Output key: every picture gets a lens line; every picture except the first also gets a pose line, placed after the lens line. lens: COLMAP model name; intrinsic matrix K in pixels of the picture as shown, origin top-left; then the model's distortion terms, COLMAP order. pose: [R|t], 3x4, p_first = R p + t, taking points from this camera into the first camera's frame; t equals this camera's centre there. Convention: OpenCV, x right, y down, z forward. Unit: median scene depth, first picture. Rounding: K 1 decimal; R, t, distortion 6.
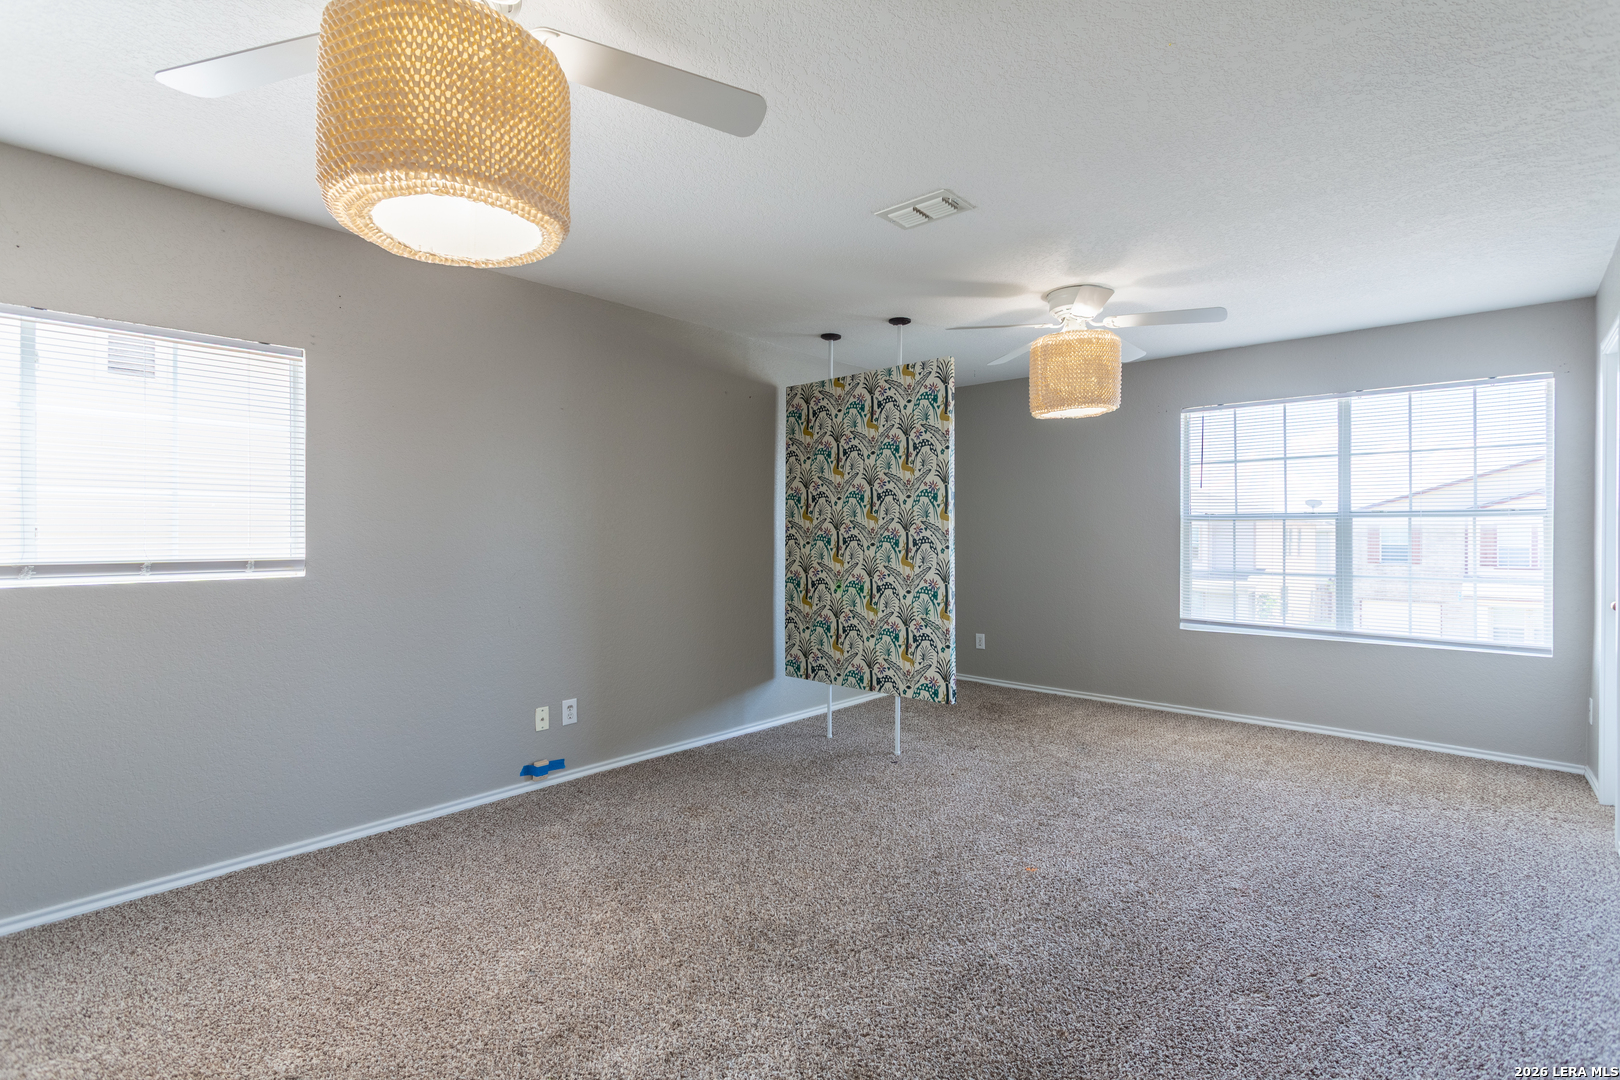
lens RADIAL K [[758.0, 0, 810.2], [0, 758.0, 531.2], [0, 0, 1]] dist [0.001840, 0.002587]
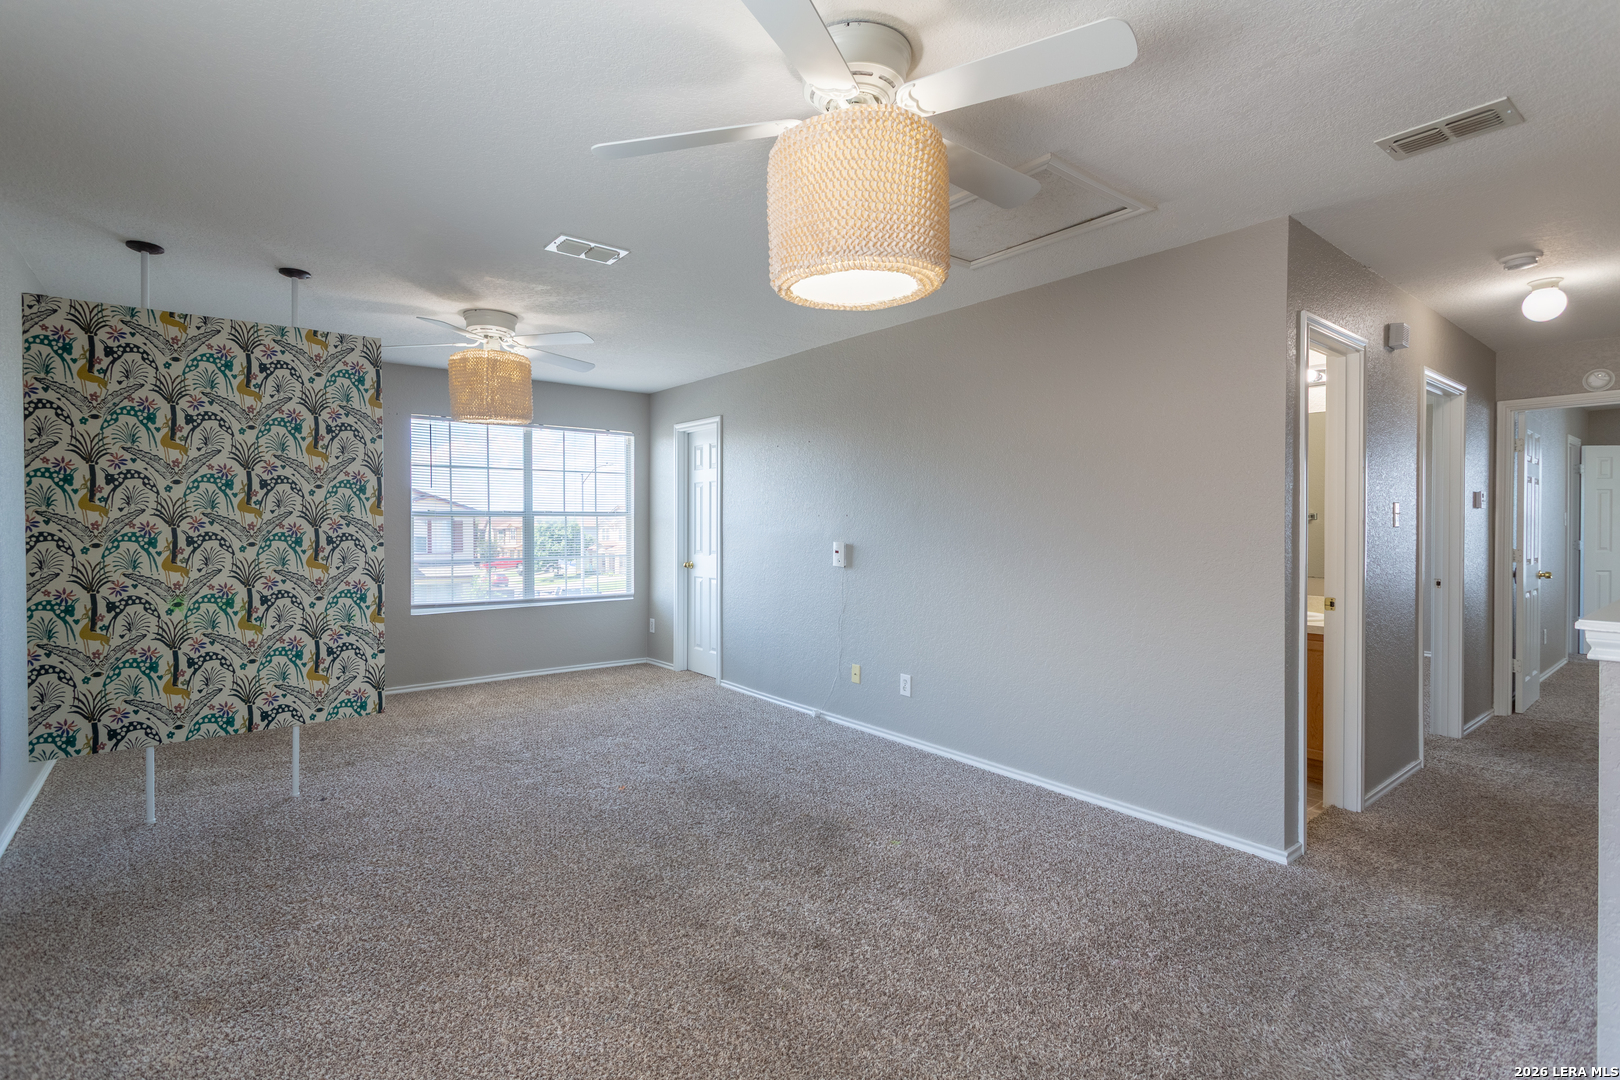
lens RADIAL K [[758.0, 0, 810.2], [0, 758.0, 535.7], [0, 0, 1]] dist [0.001840, 0.002587]
pose [[0.160141, -0.015551, 0.986972, -0.595151], [-0.002969, 0.999864, 0.016236, -0.005978], [-0.987090, -0.005531, 0.160073, 0.302936]]
